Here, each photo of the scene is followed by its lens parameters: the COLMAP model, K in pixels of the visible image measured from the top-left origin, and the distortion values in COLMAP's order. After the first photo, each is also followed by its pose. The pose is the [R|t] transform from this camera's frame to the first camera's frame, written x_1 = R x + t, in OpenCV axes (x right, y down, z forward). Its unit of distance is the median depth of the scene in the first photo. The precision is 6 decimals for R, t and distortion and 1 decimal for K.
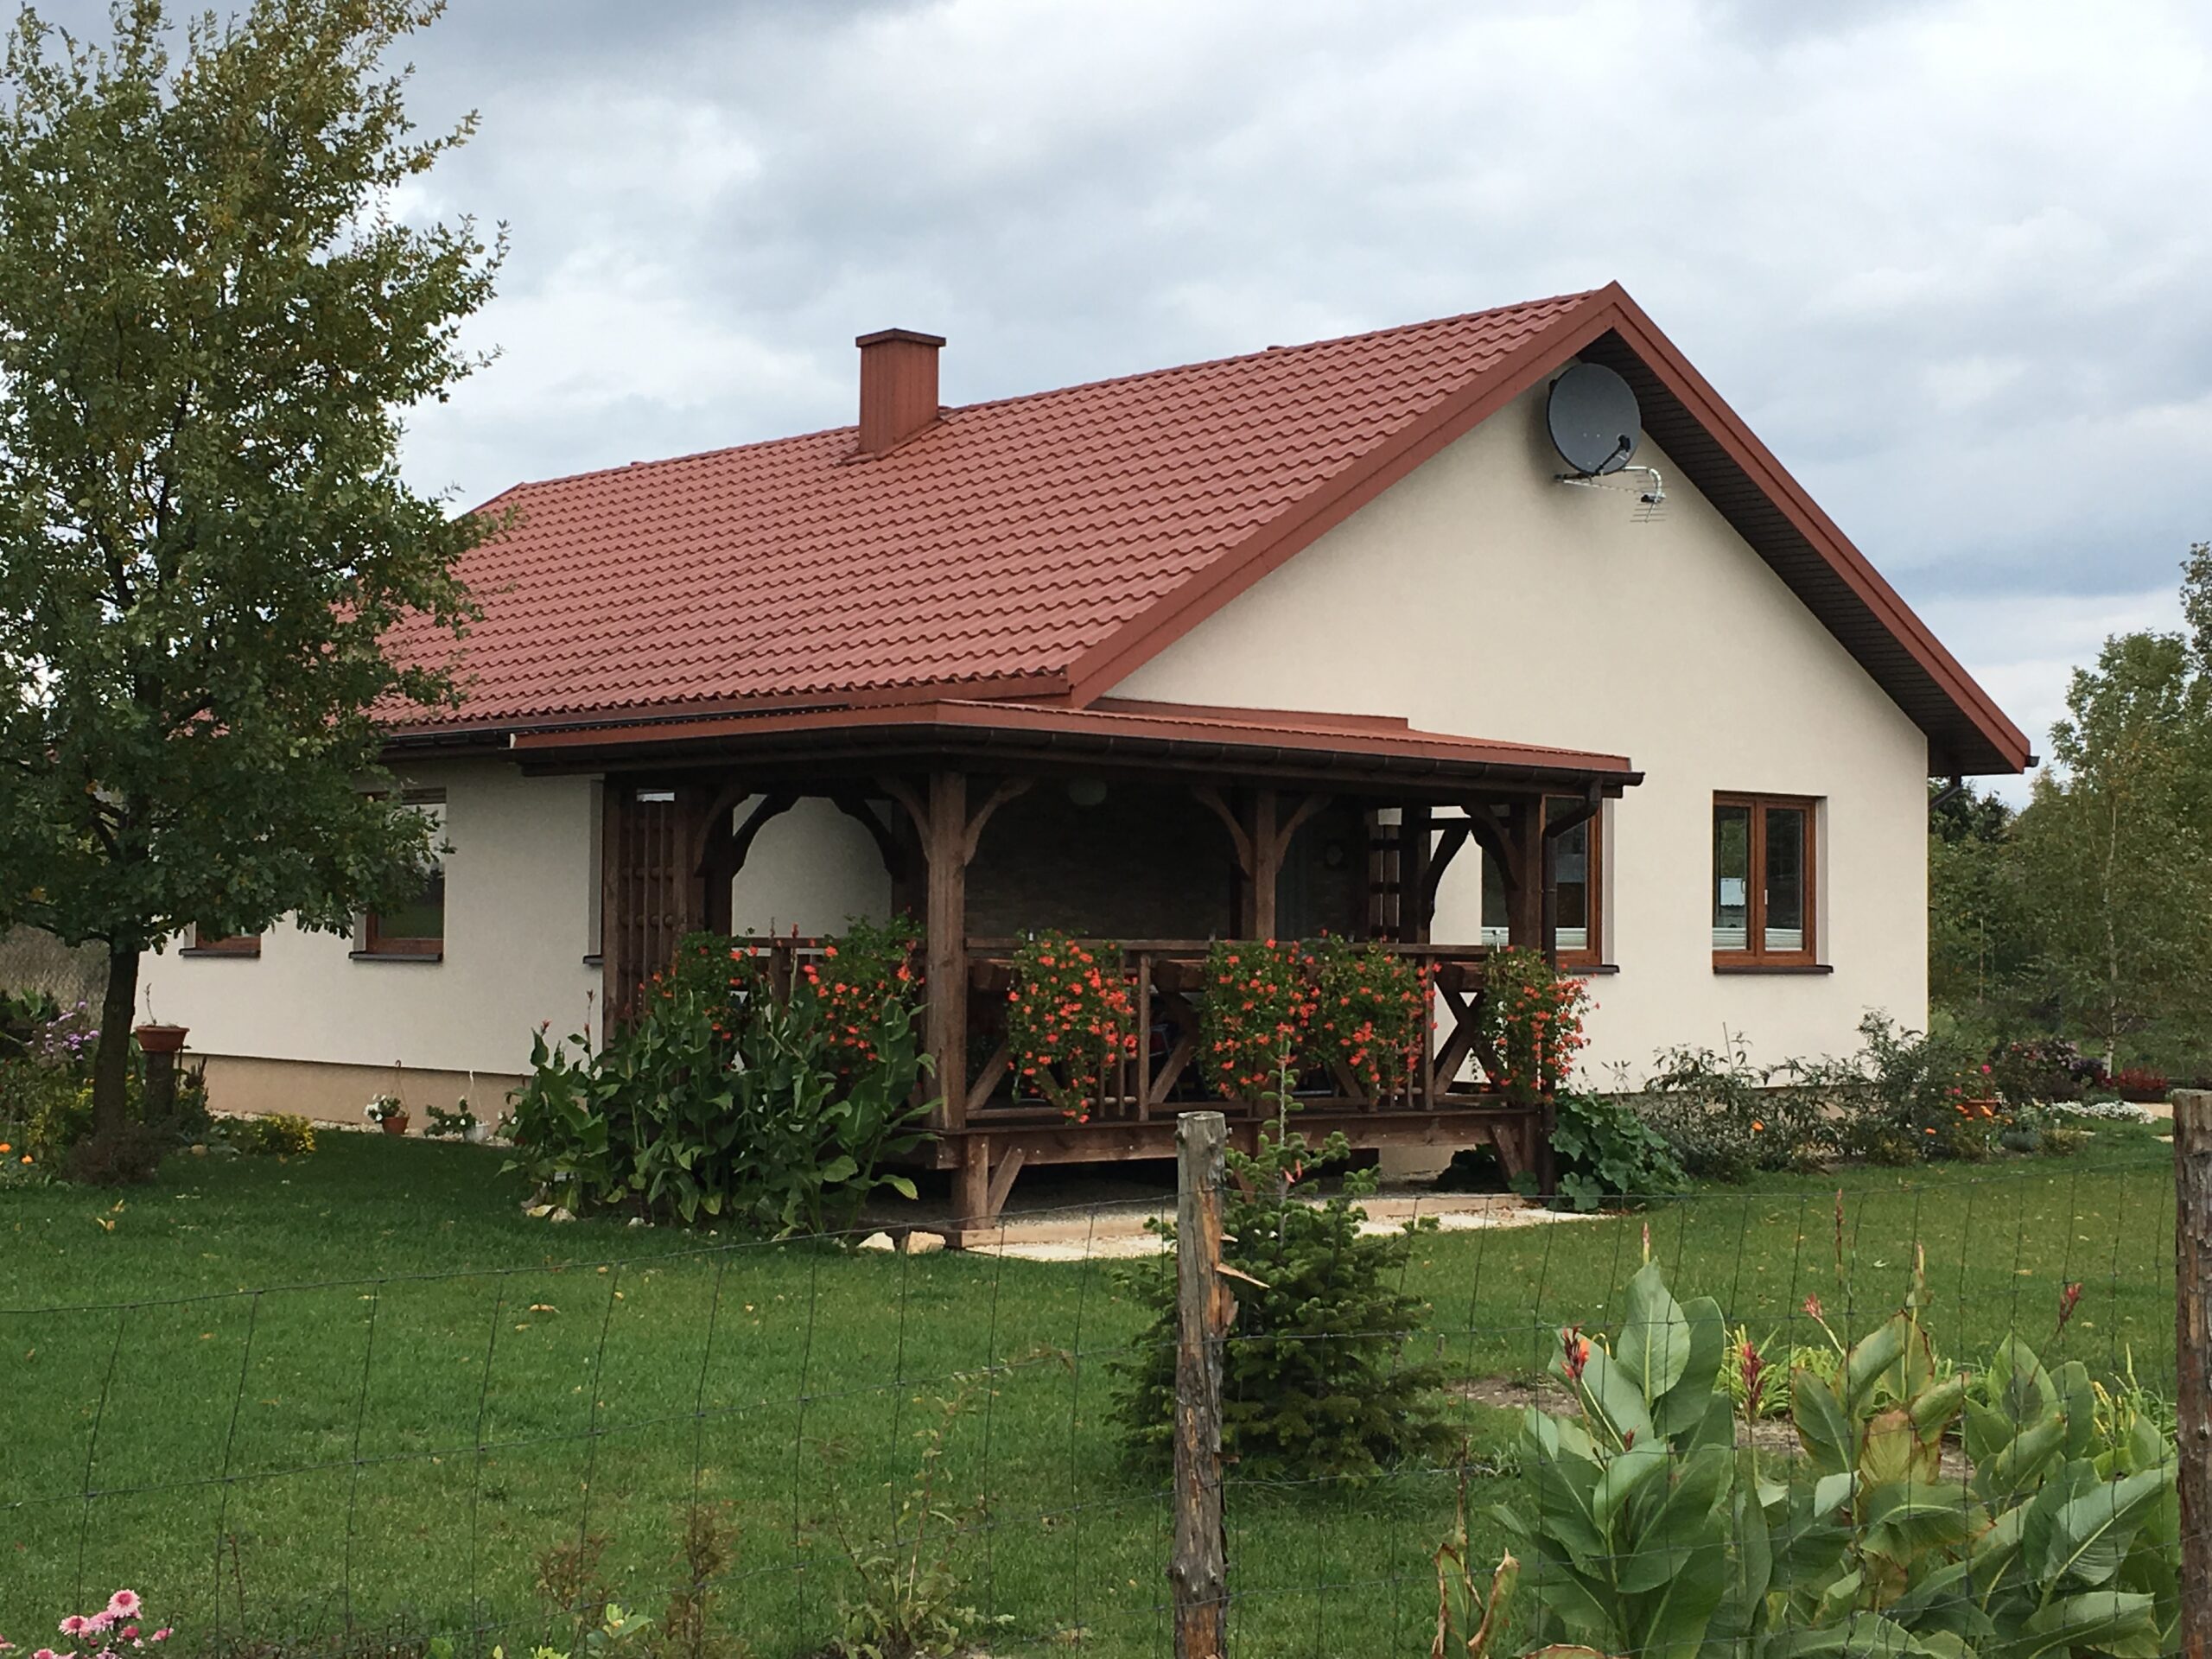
lens RADIAL K [[3230.7, 0, 1070.8], [0, 3230.7, 823.3], [0, 0, 1]] dist [0.029673, 0.000000]
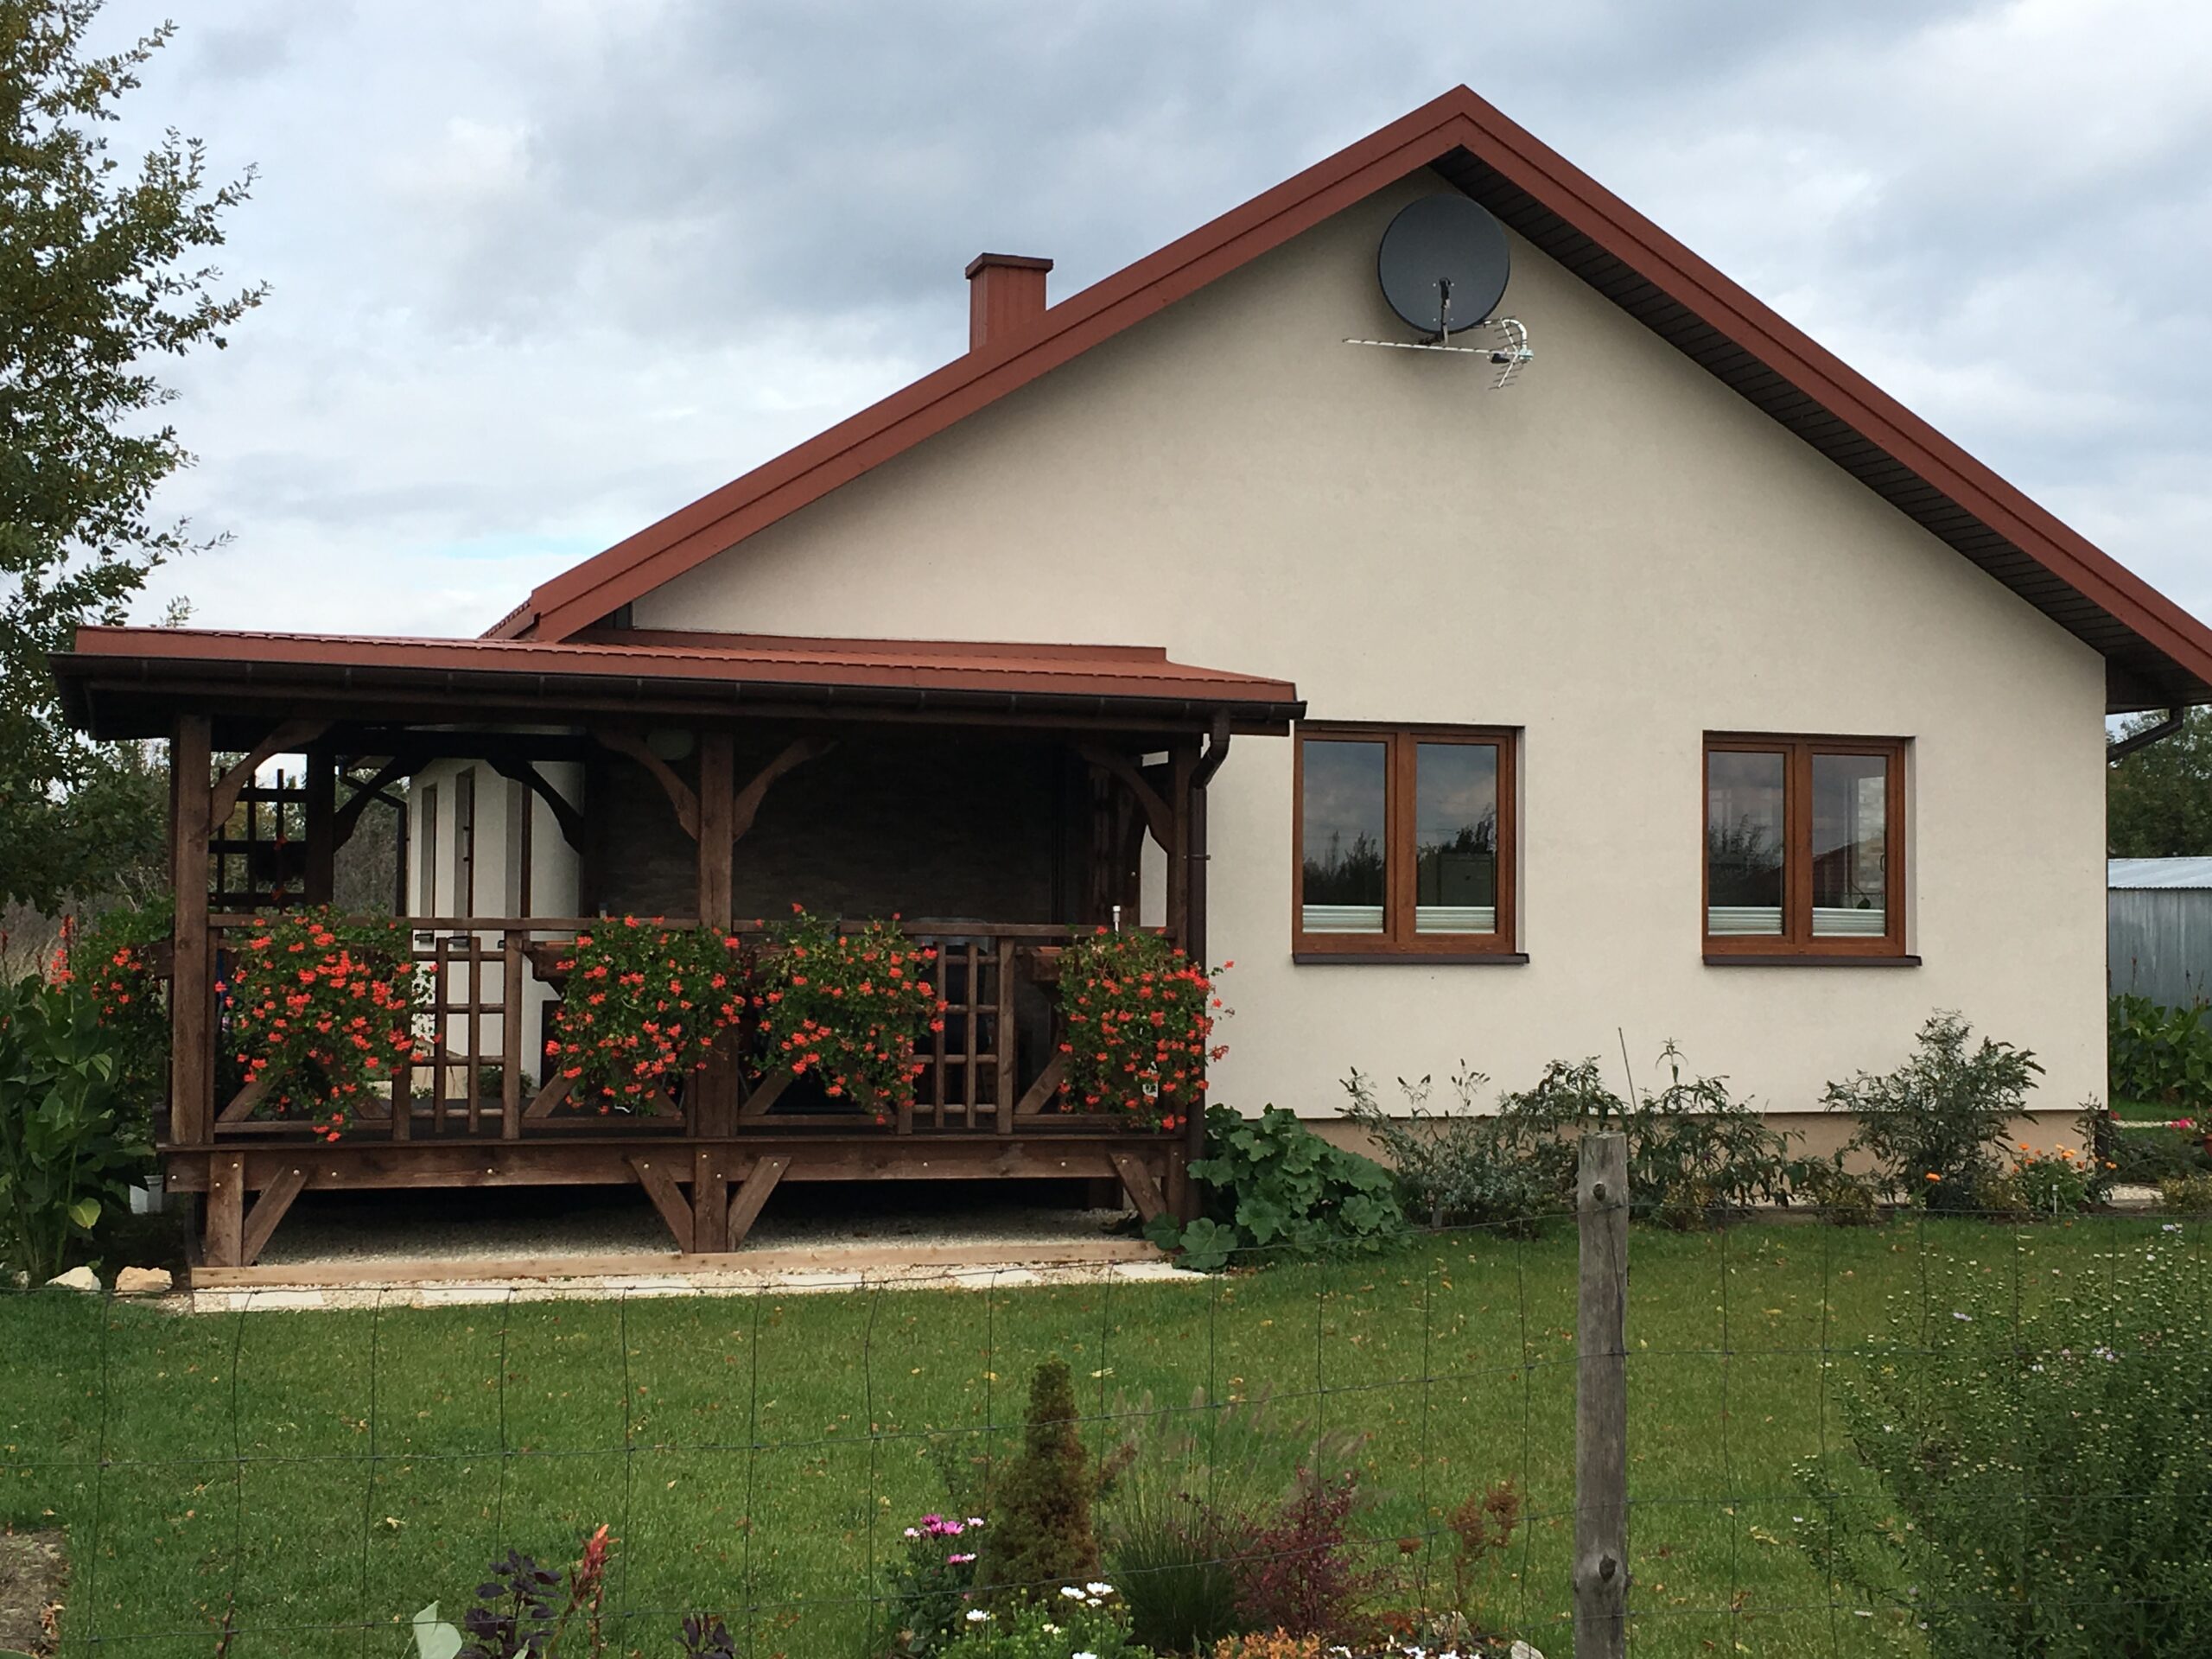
lens RADIAL K [[2960.3, 0, 1090.6], [0, 2960.3, 816.8], [0, 0, 1]] dist [0.035928, 0.000000]
pose [[0.918555, -0.015040, -0.395008, 0.406530], [0.013030, 0.999885, -0.007770, 0.016601], [0.395079, 0.001991, 0.918645, 0.331913]]
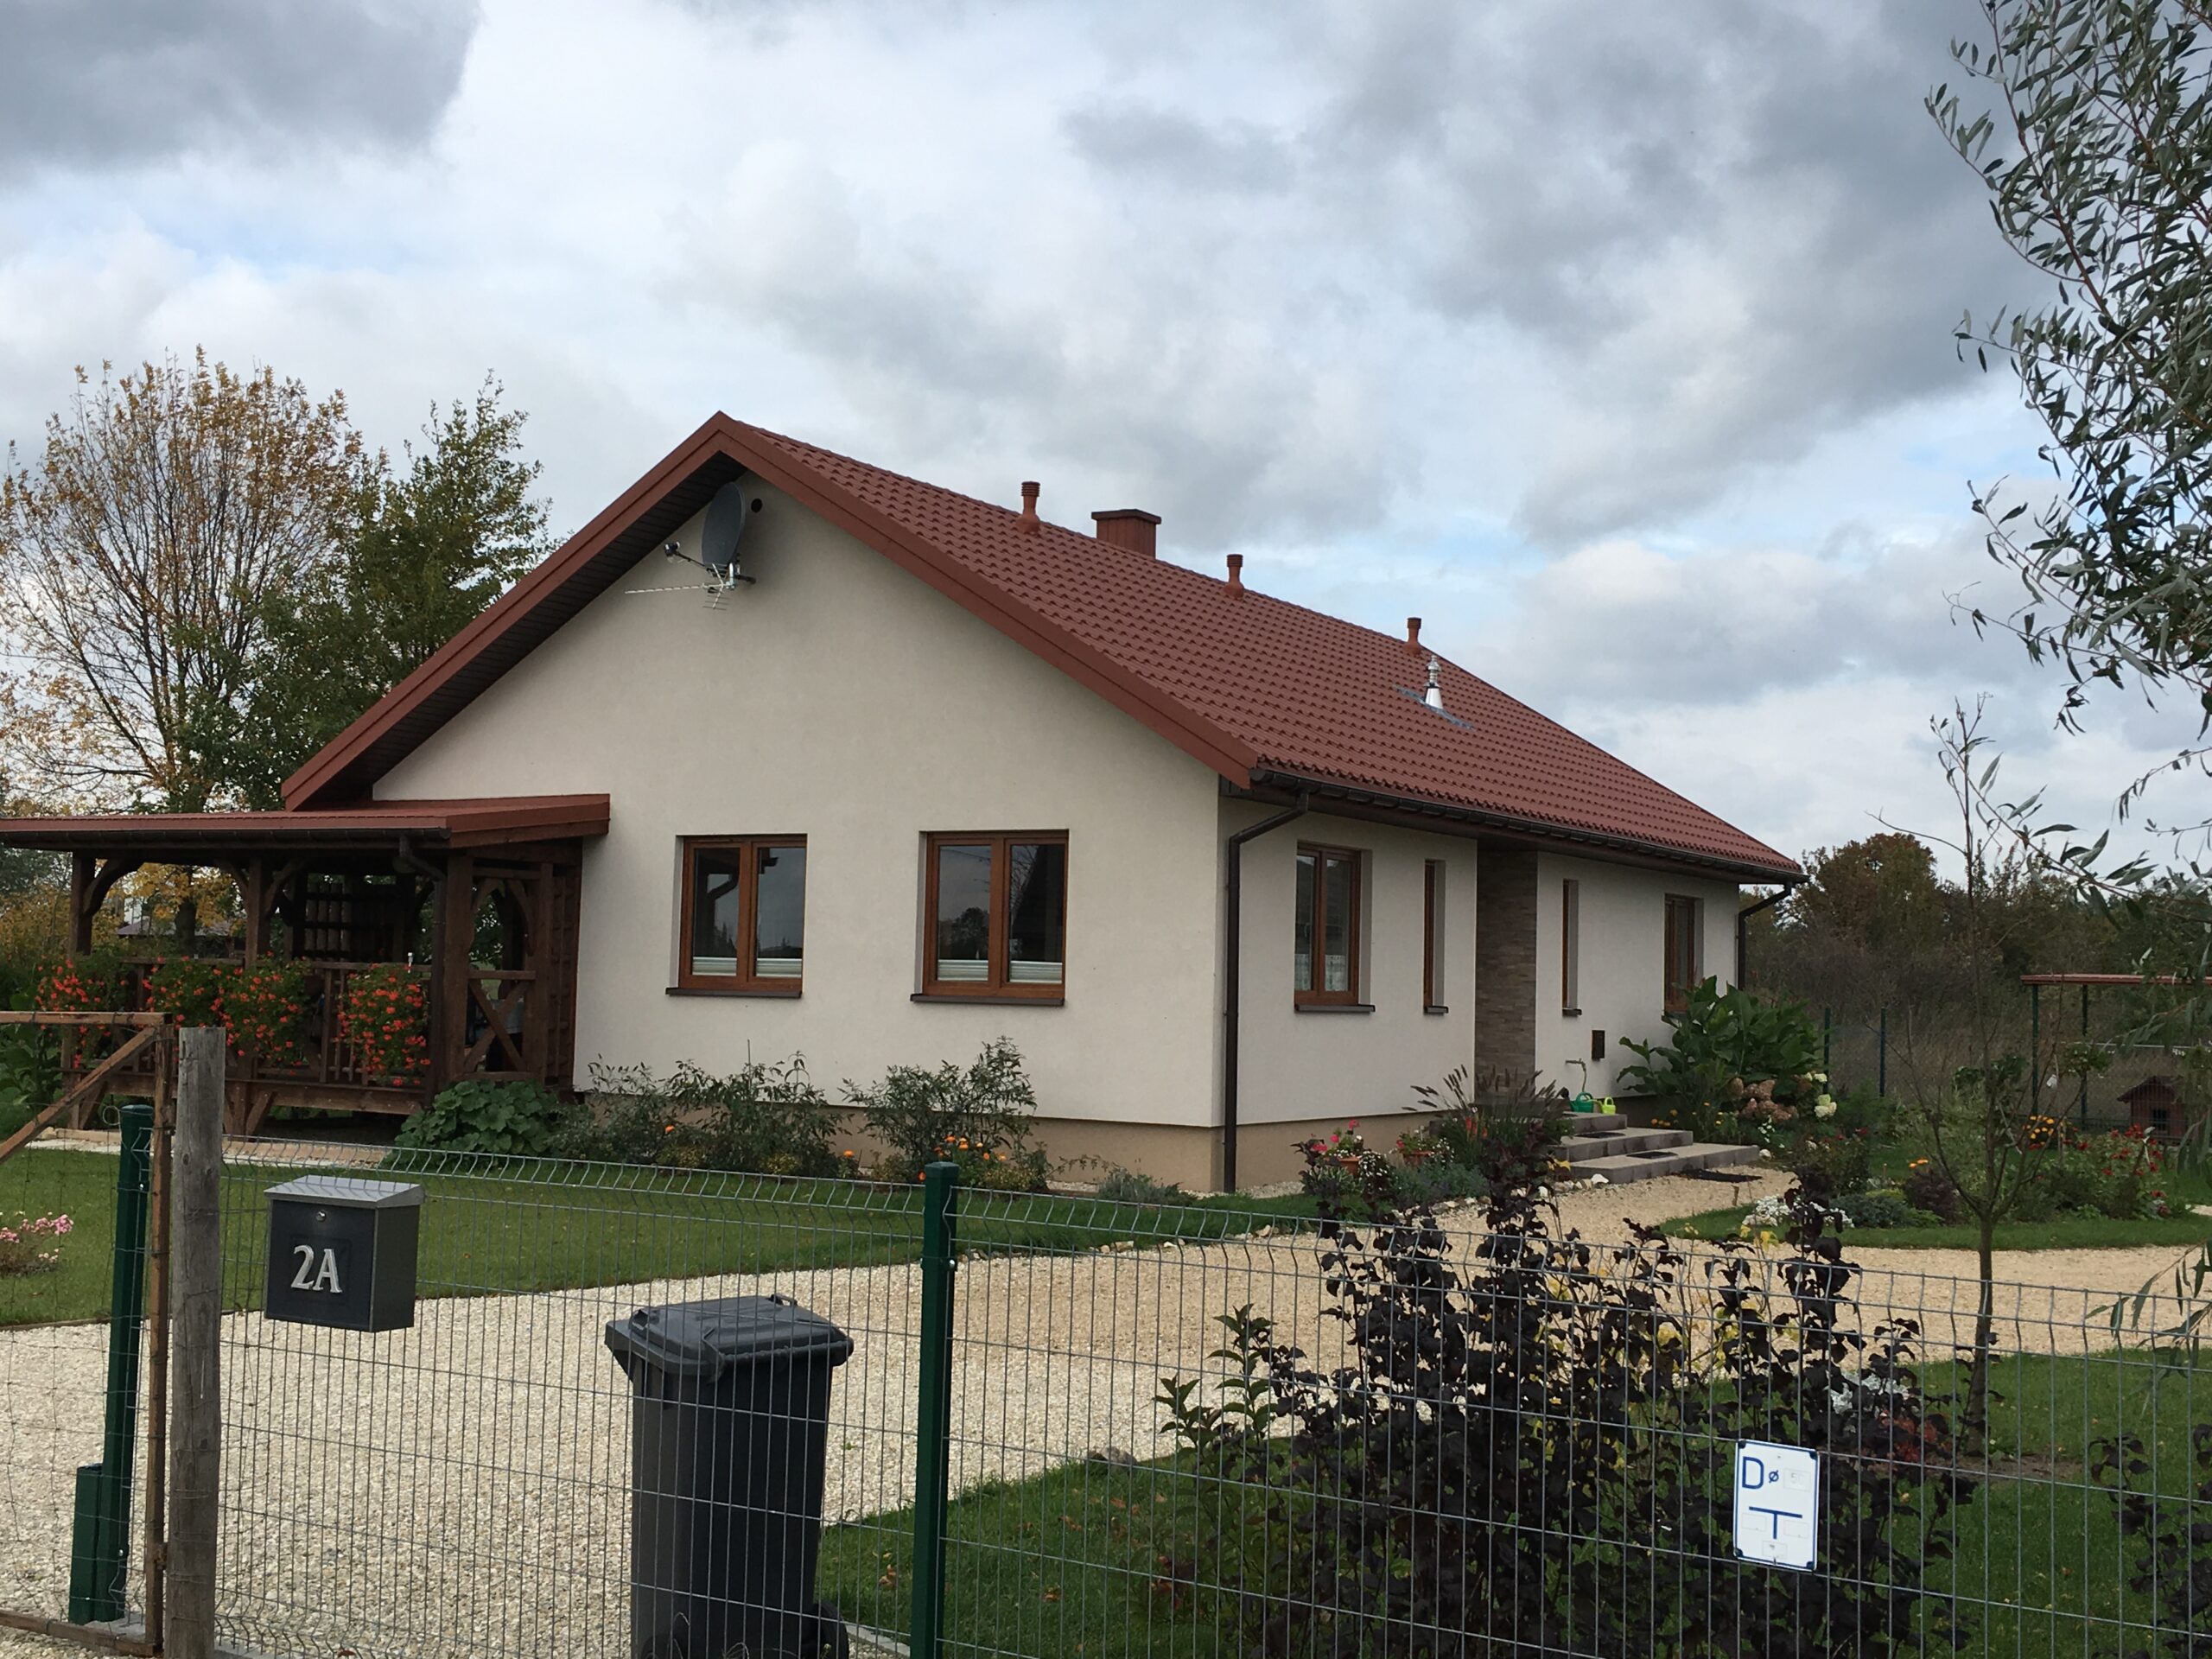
lens RADIAL K [[2384.0, 0, 1126.3], [0, 2384.0, 818.4], [0, 0, 1]] dist [0.044086, 0.000000]
pose [[0.324328, -0.067845, -0.943509, 1.144232], [0.011690, 0.997636, -0.067718, 0.047150], [0.945872, 0.010933, 0.324354, 0.947830]]
